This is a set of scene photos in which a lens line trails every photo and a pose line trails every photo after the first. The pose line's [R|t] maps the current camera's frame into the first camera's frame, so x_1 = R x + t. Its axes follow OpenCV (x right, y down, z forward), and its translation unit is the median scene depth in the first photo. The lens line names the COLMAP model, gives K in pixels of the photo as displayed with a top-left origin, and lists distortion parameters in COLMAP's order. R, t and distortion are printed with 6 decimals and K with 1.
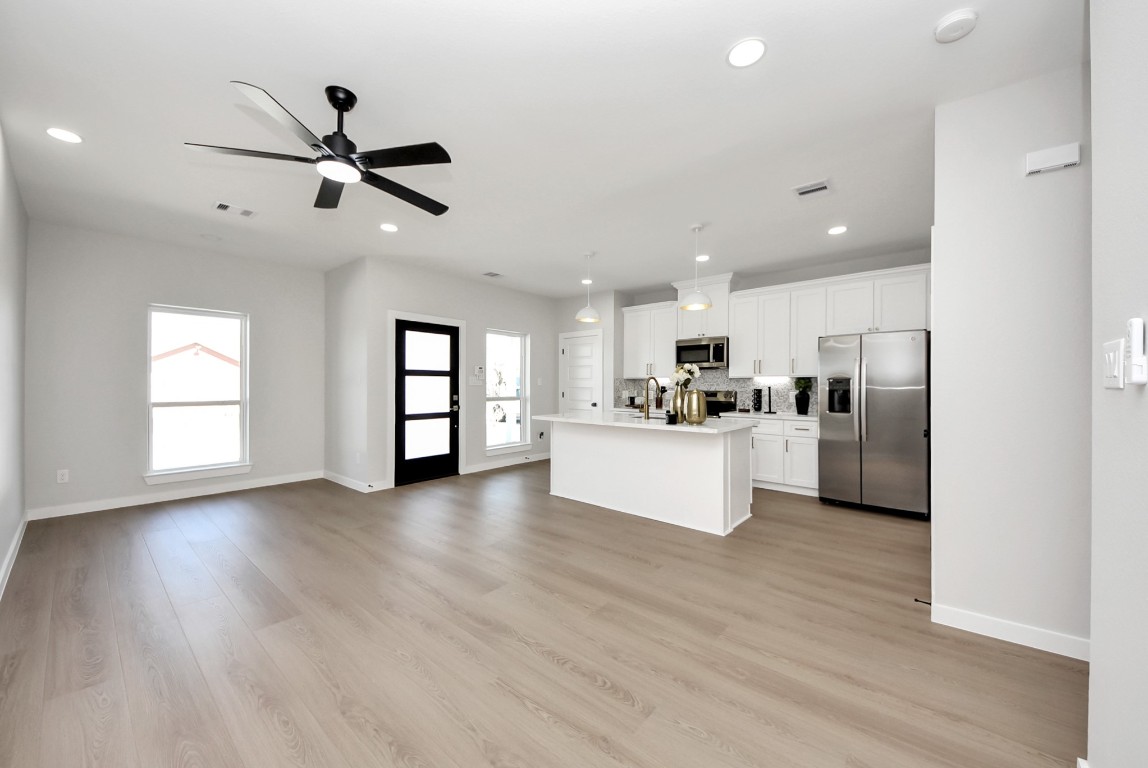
lens RADIAL K [[410.8, 0, 608.7], [0, 410.8, 391.7], [0, 0, 1]] dist [0.001151, -0.007618]
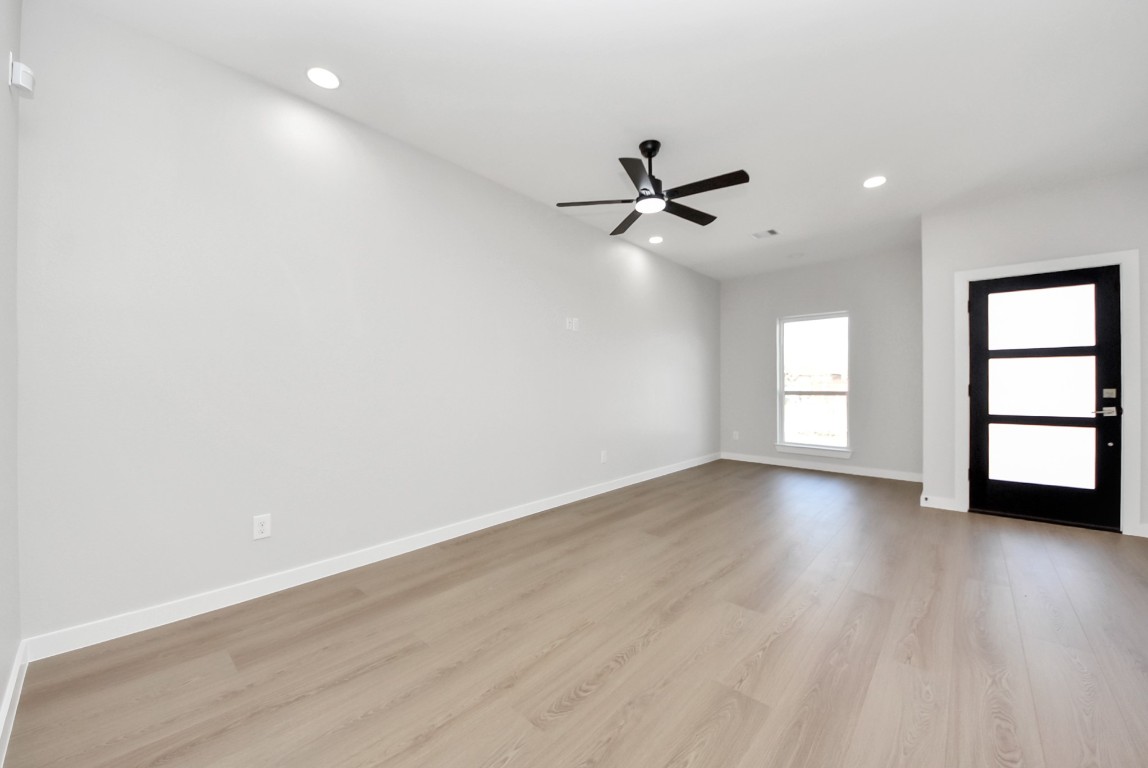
lens RADIAL K [[450.0, 0, 570.7], [0, 450.0, 384.3], [0, 0, 1]] dist [-0.009227, -0.000417]
pose [[-0.094230, -0.005845, -0.995533, 0.336273], [-0.019440, 0.999803, -0.004030, 0.022021], [0.995361, 0.018973, -0.094325, 0.371967]]
